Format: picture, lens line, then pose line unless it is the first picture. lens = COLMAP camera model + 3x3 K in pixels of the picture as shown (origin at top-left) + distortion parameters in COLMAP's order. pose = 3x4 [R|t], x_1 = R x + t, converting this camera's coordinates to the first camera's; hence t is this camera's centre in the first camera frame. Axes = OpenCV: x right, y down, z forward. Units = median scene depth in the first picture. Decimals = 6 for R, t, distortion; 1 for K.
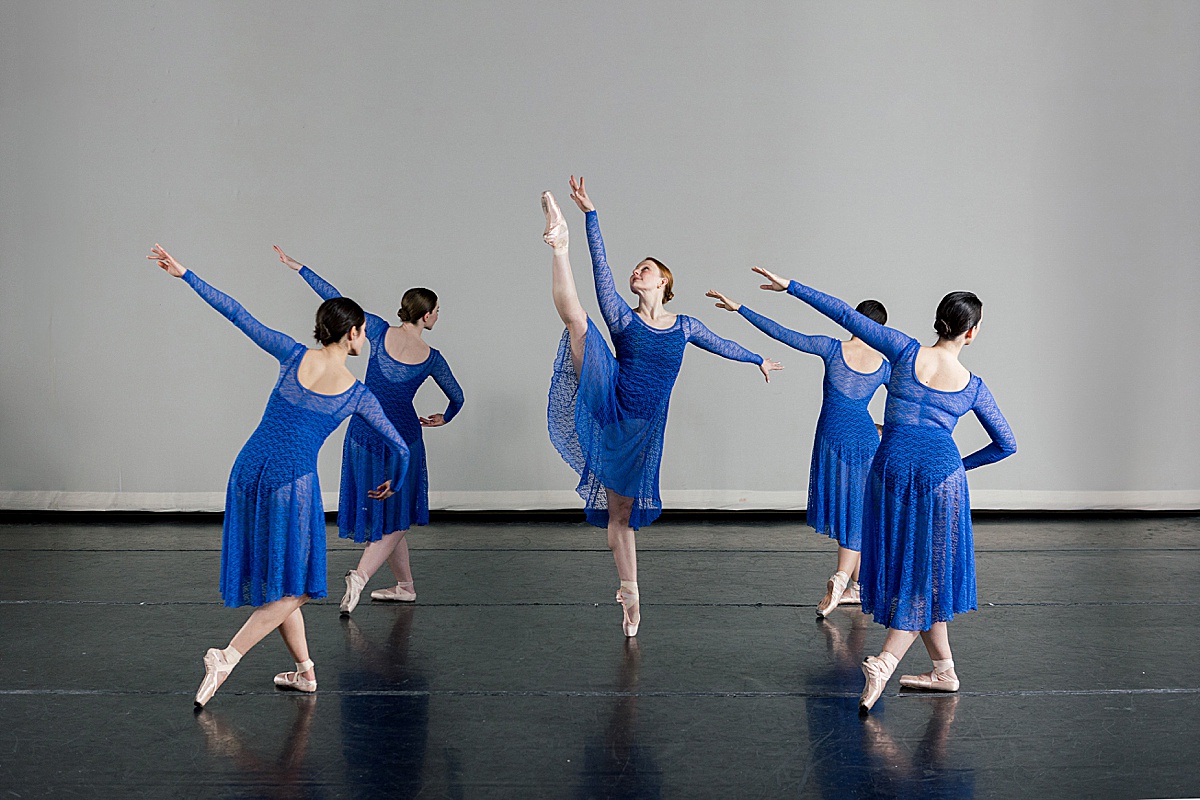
lens RADIAL K [[1447.8, 0, 600.0], [0, 1447.8, 400.0], [0, 0, 1]] dist [-0.004339, -0.020931]
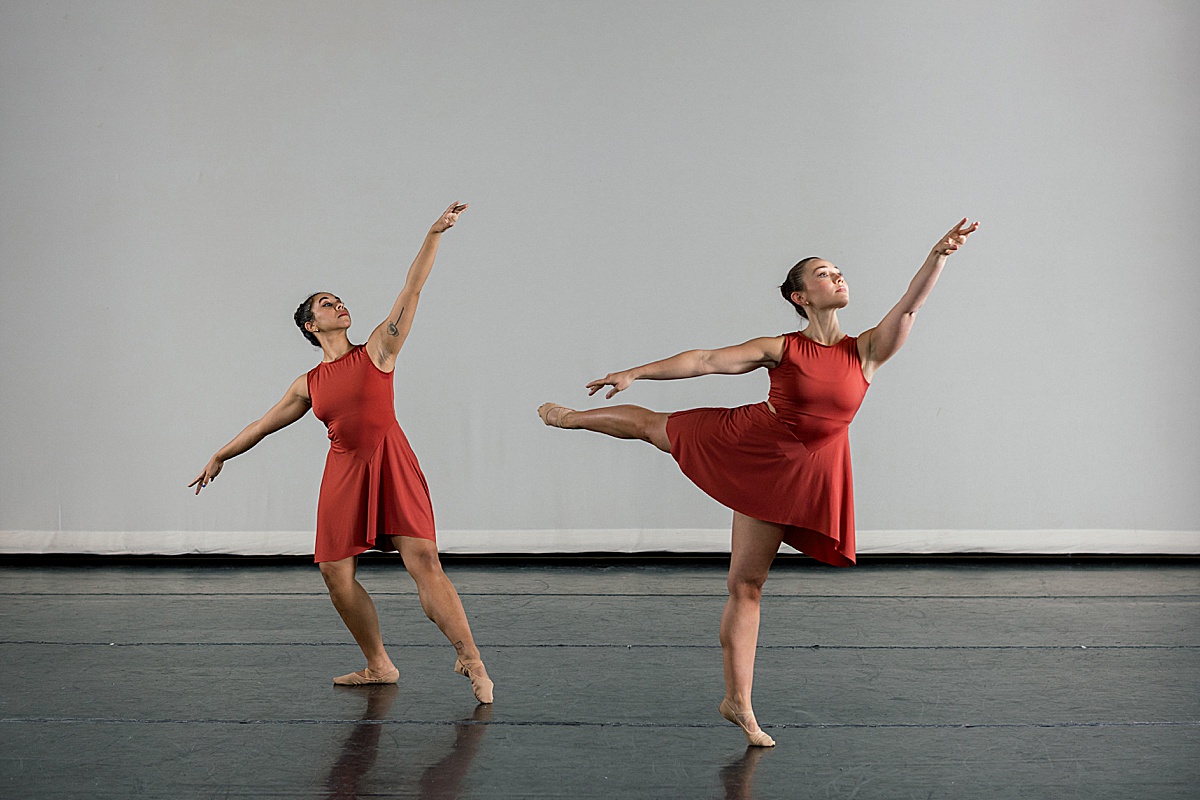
lens RADIAL K [[1814.7, 0, 600.0], [0, 1814.7, 400.0], [0, 0, 1]] dist [-0.021455, -0.010567]
pose [[0.999893, -0.000173, -0.014637, -0.004229], [-0.000084, 0.999846, -0.017538, 0.011722], [0.014638, 0.017537, 0.999739, -0.095482]]
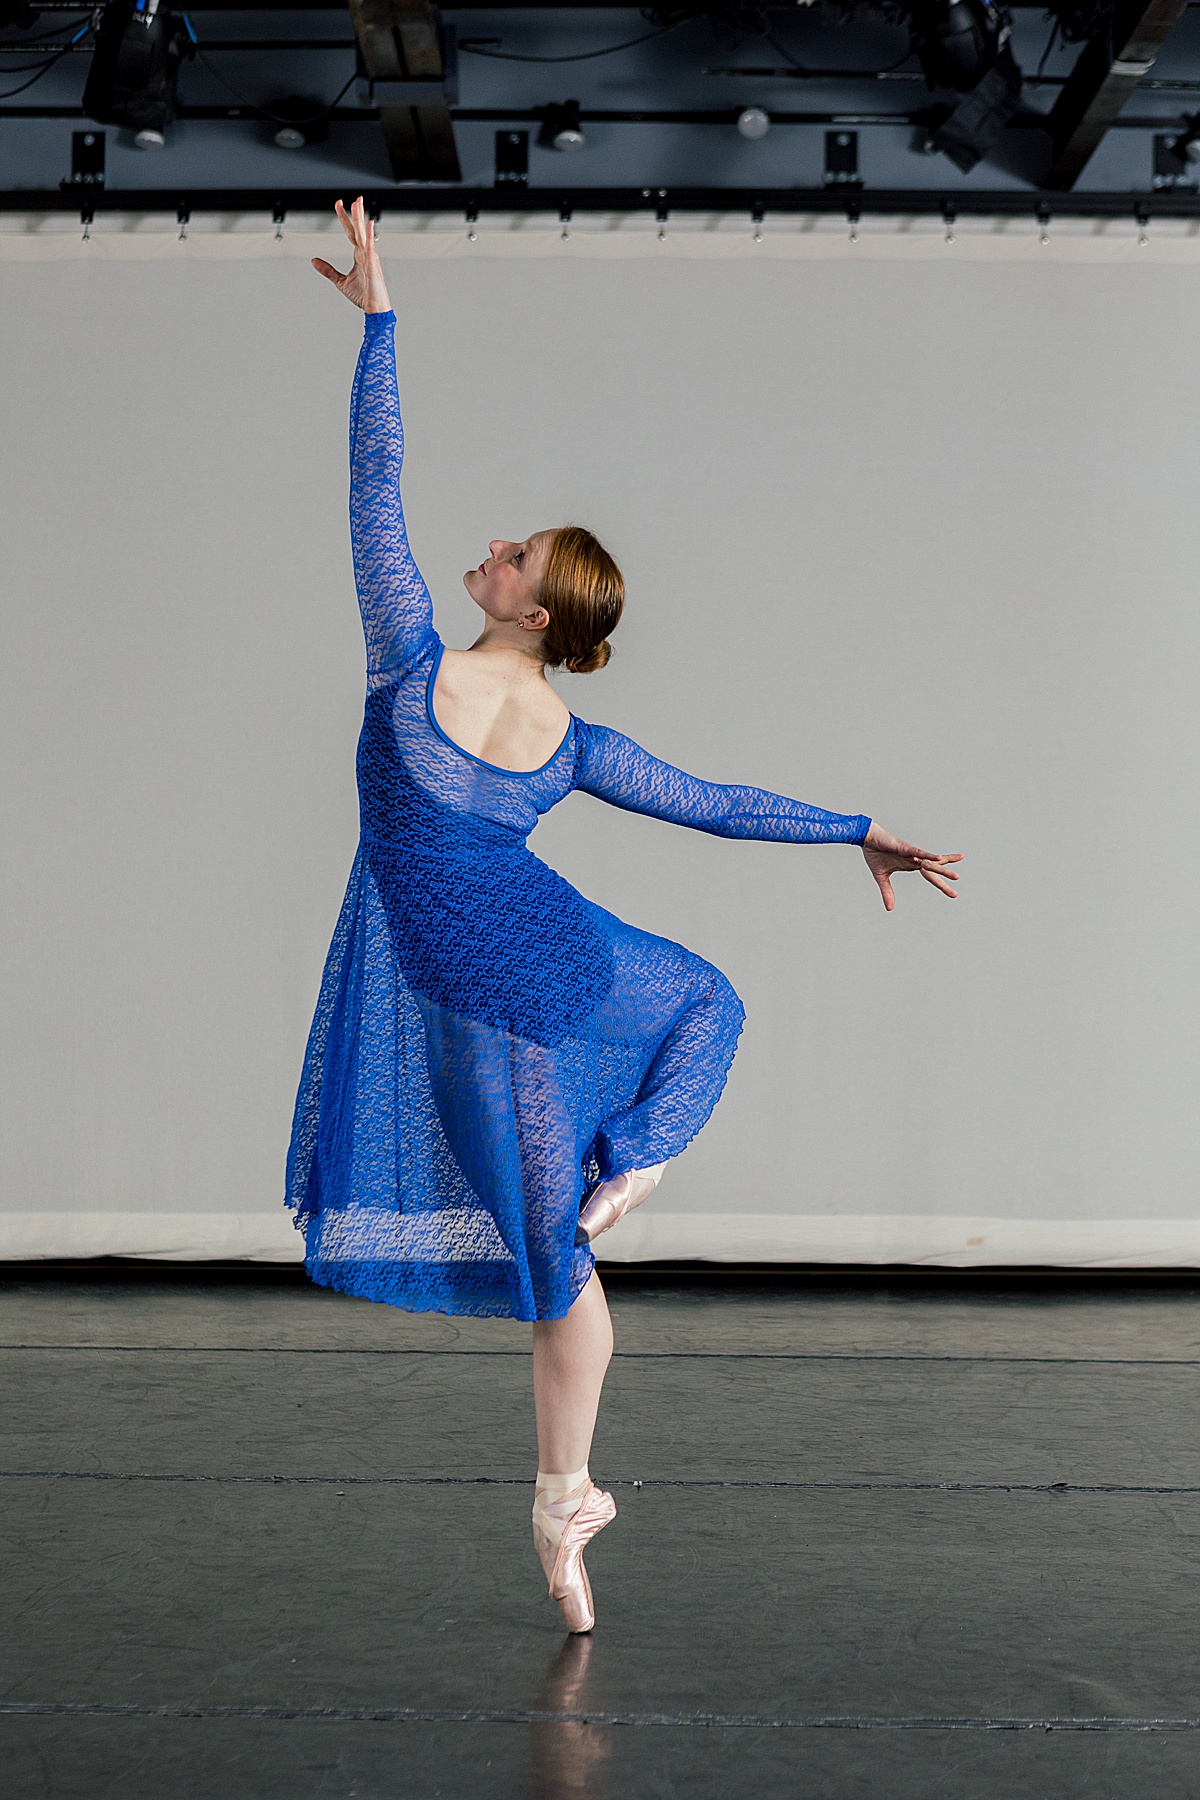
lens RADIAL K [[3329.3, 0, 600.0], [0, 3329.3, 900.0], [0, 0, 1]] dist [-0.034541, 0.157076]
pose [[0.999964, 0.007978, -0.002940, -0.011236], [-0.008088, 0.999186, -0.039509, 0.020692], [0.002622, 0.039532, 0.999215, 0.106145]]
